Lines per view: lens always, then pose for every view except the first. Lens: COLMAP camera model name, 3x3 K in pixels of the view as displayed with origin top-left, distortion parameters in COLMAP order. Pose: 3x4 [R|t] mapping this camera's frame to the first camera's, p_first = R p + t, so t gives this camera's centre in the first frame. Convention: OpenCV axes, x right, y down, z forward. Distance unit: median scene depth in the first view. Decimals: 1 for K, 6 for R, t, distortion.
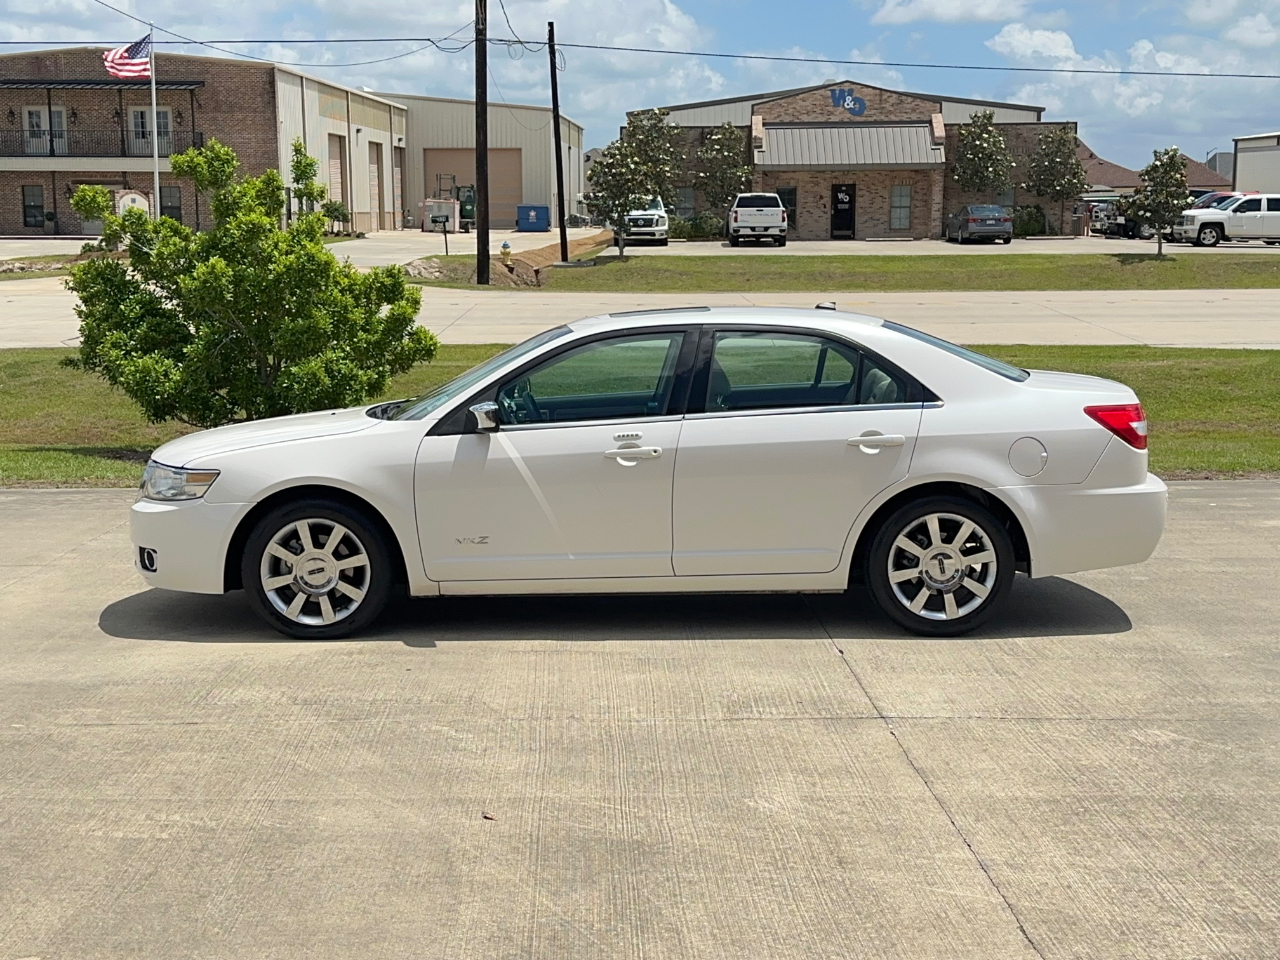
lens RADIAL K [[1756.0, 0, 635.9], [0, 1756.0, 476.6], [0, 0, 1]] dist [0.201624, -0.448827]
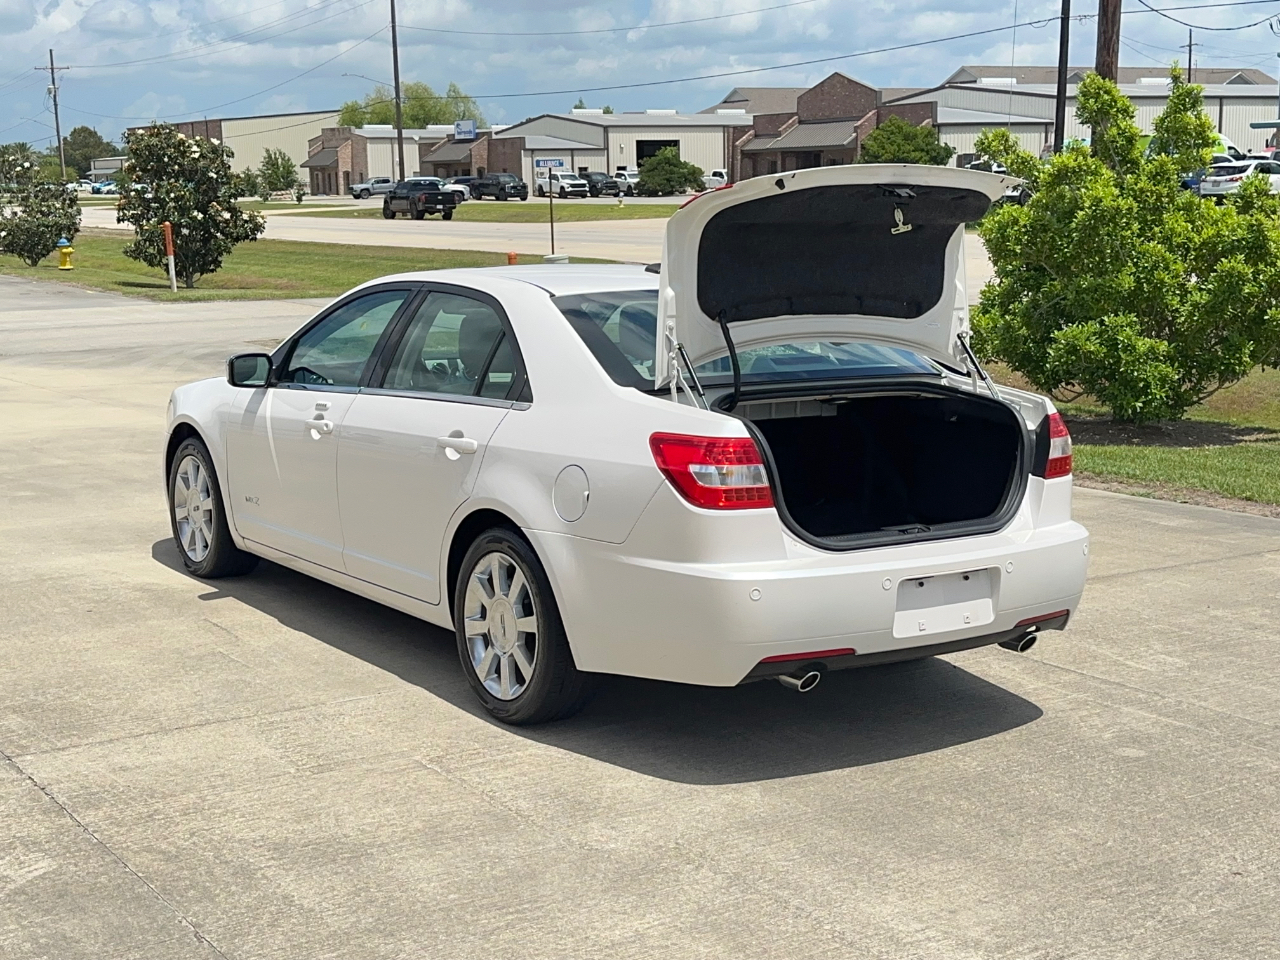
lens RADIAL K [[1756.0, 0, 635.9], [0, 1756.0, 476.6], [0, 0, 1]] dist [0.201624, -0.448827]
pose [[0.551719, 0.130112, -0.823818, 0.802229], [-0.107366, 0.990618, 0.084552, -0.078658], [0.827090, 0.041801, 0.560513, 0.635663]]
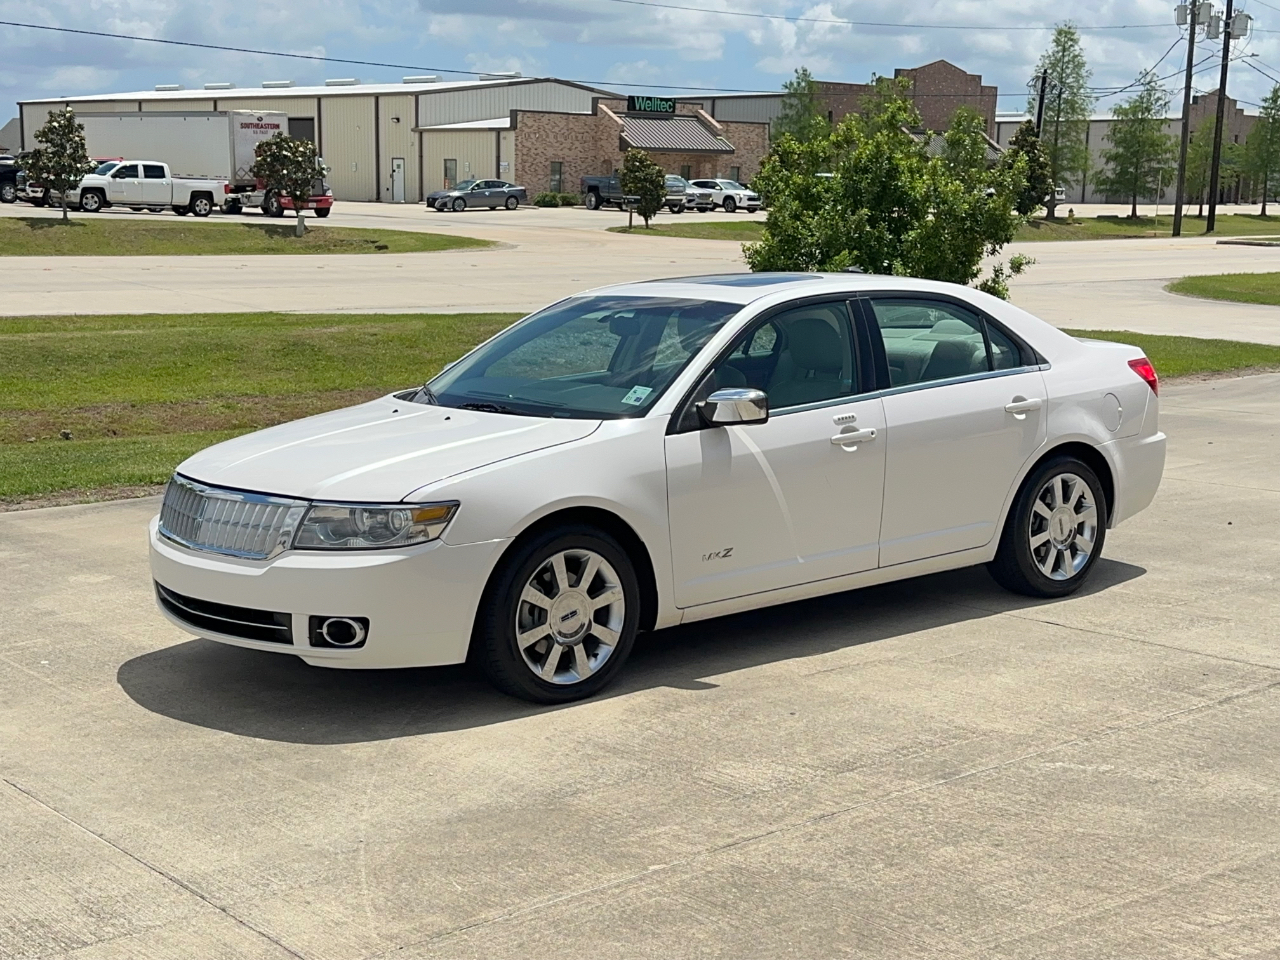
lens RADIAL K [[1756.0, 0, 635.9], [0, 1756.0, 476.6], [0, 0, 1]] dist [0.201624, -0.448827]
pose [[0.776306, -0.088212, 0.624153, -0.646199], [0.076440, 0.996027, 0.045694, -0.042521], [-0.625704, 0.012238, 0.779964, 0.365067]]
